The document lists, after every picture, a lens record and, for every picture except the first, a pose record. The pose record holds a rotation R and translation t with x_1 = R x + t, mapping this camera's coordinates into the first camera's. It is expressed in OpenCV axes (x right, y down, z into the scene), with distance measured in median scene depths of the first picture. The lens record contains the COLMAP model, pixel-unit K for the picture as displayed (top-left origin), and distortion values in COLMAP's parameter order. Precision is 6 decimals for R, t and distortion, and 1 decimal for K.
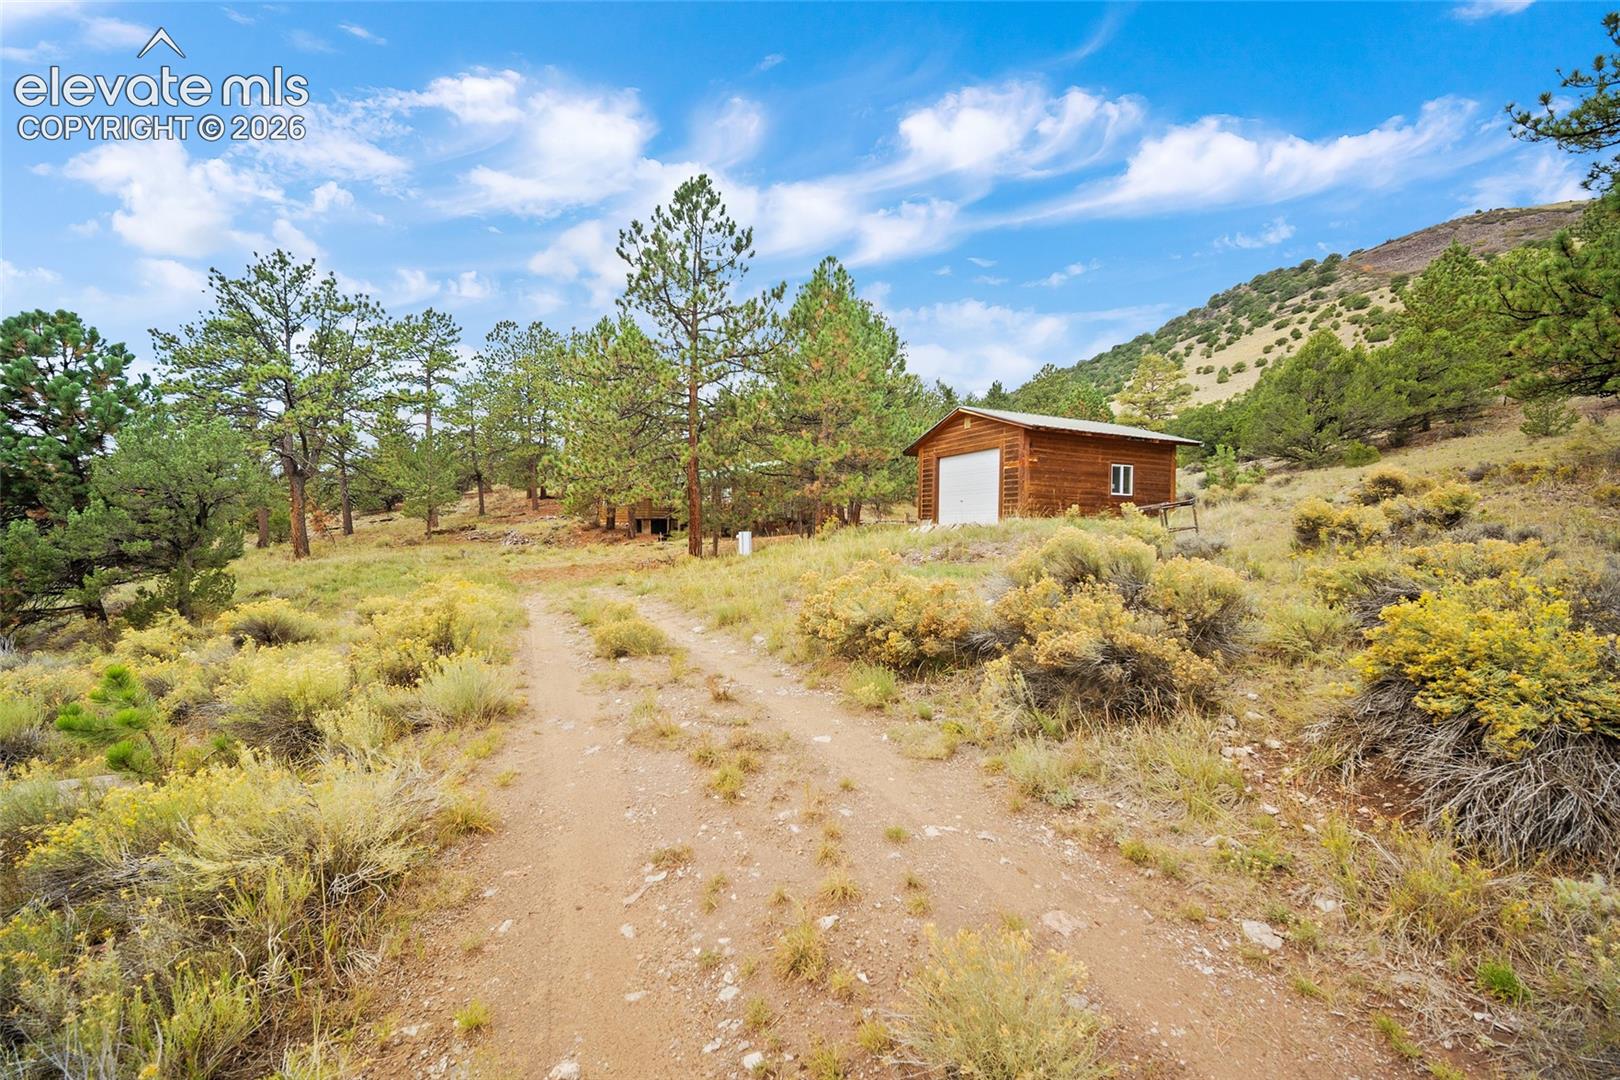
lens RADIAL K [[639.5, 0, 814.9], [0, 639.5, 537.0], [0, 0, 1]] dist [-0.000722, -0.000057]
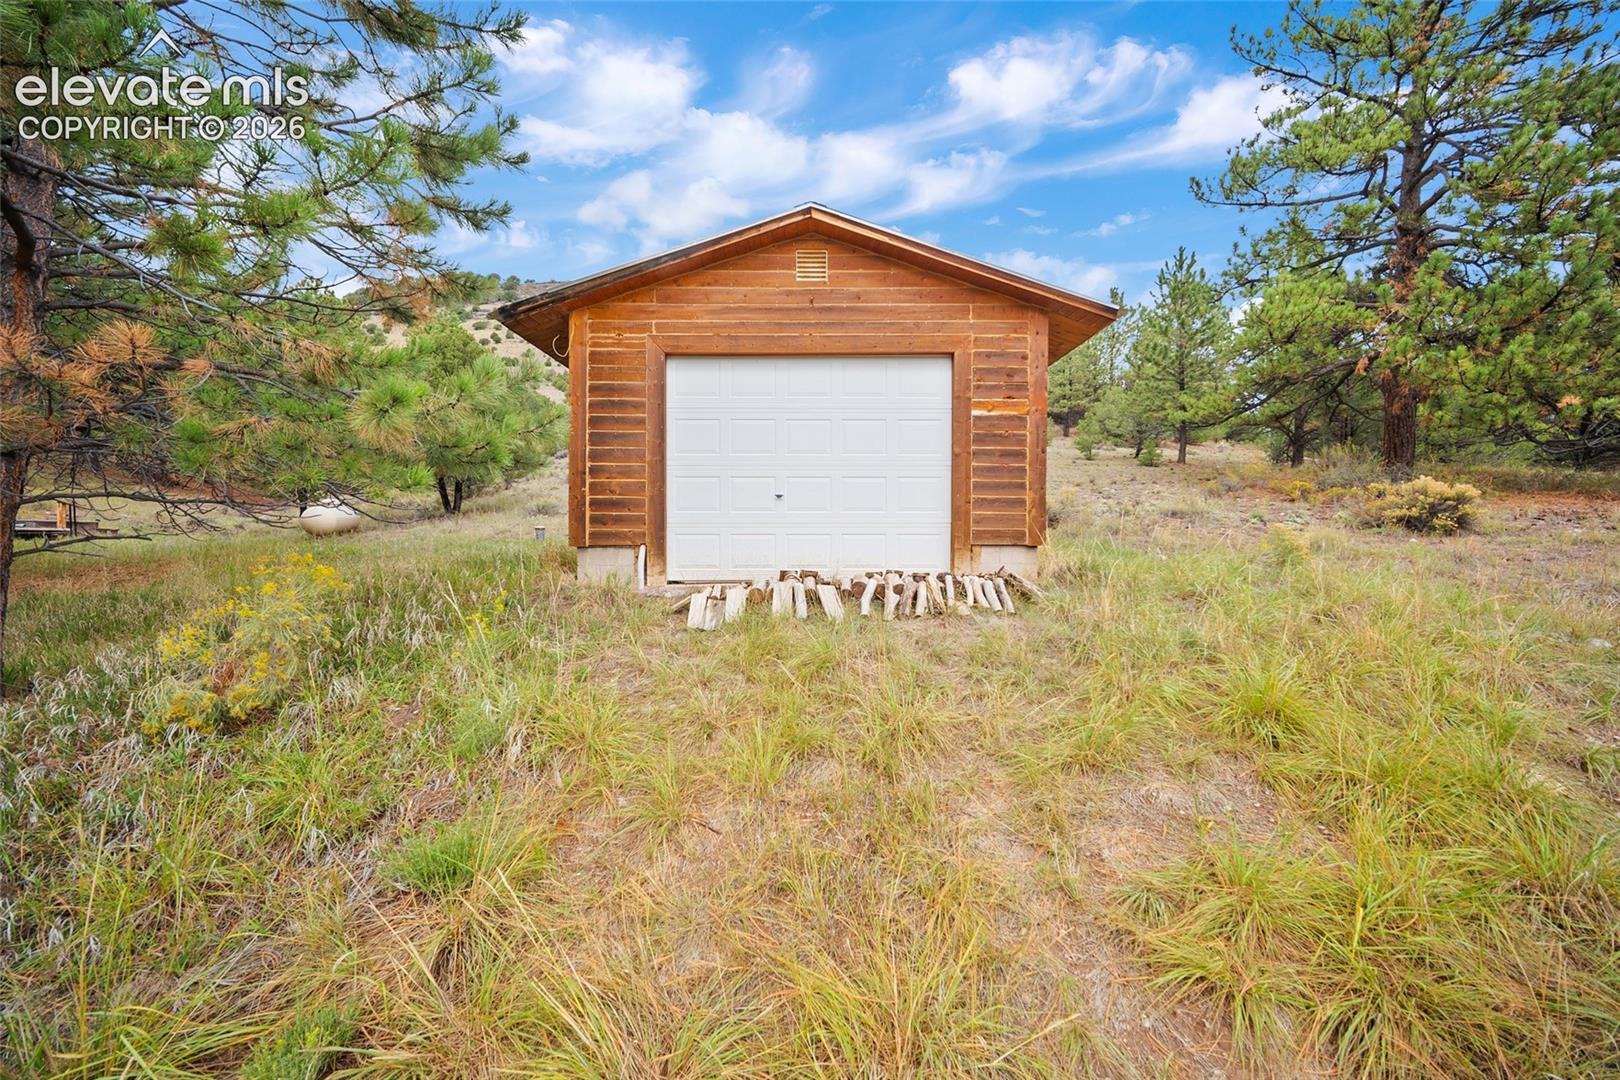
lens RADIAL K [[639.5, 0, 809.2], [0, 639.5, 531.6], [0, 0, 1]] dist [-0.000722, -0.000057]
pose [[0.413895, -0.017837, 0.910150, -0.065407], [0.011732, 0.999829, 0.014259, -0.037760], [-0.910249, 0.004776, 0.414034, 0.767509]]
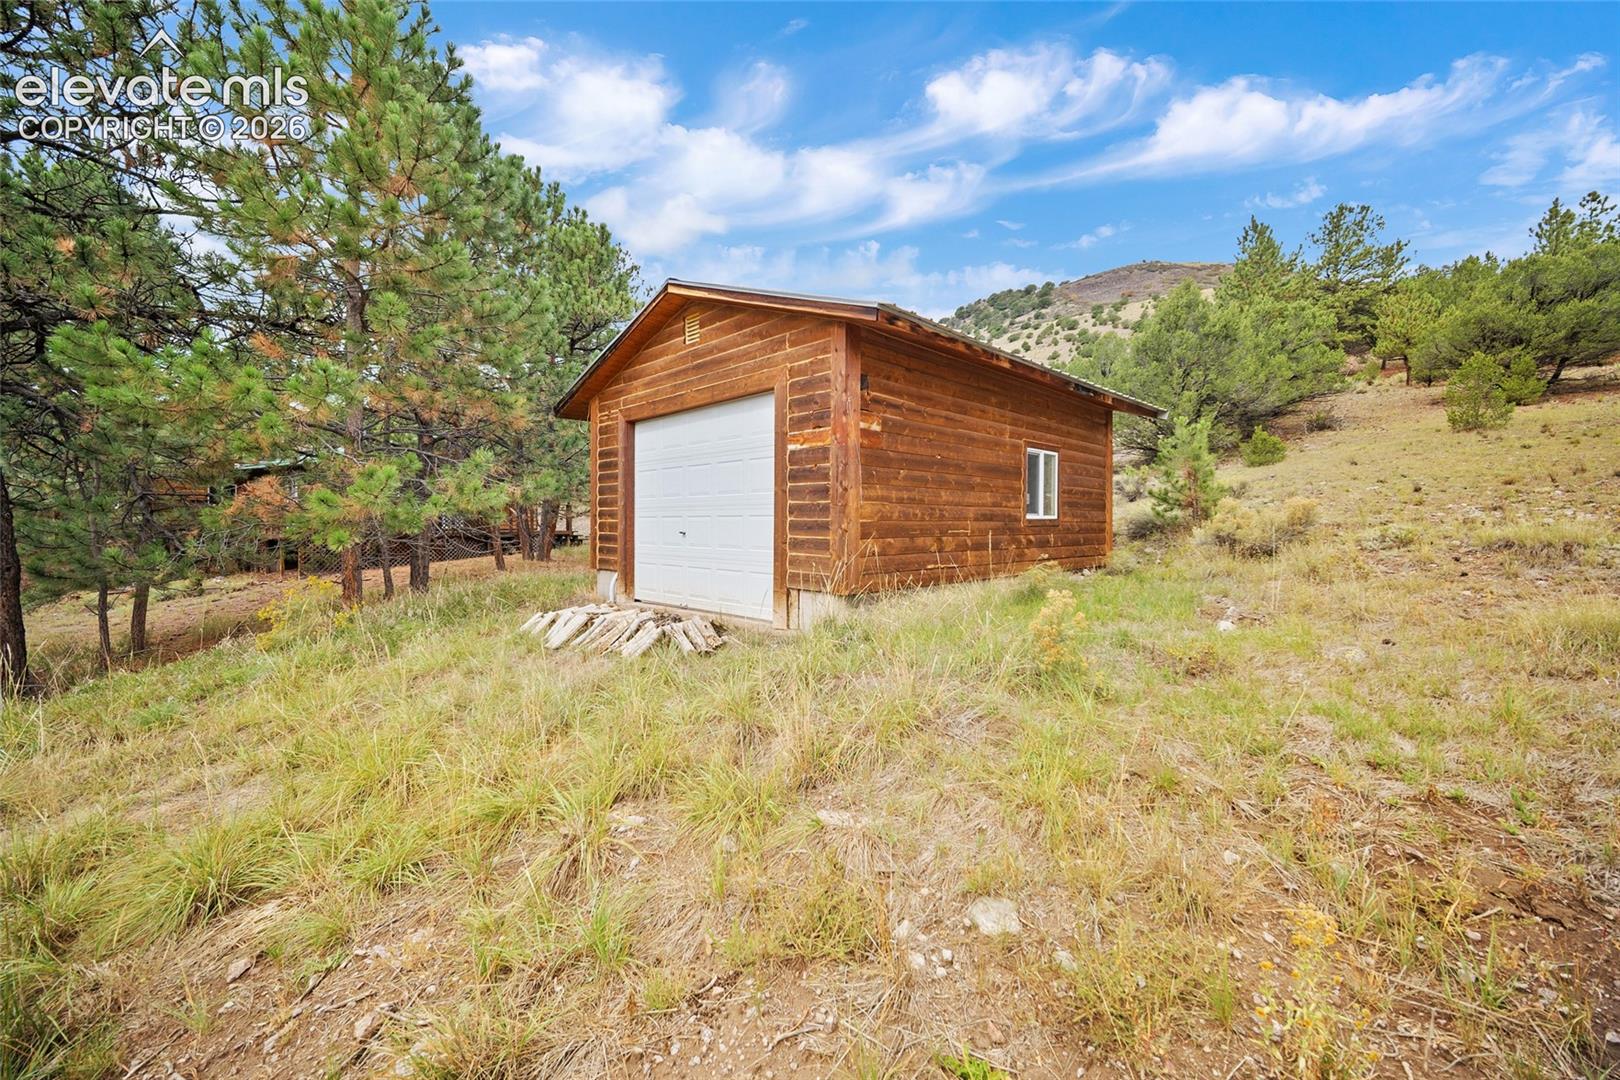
lens RADIAL K [[639.5, 0, 821.2], [0, 639.5, 531.4], [0, 0, 1]] dist [-0.000722, -0.000057]
pose [[0.938794, -0.015784, 0.344116, 0.158229], [0.013376, 0.999867, 0.009370, -0.054012], [-0.344218, -0.004193, 0.938880, 0.548235]]
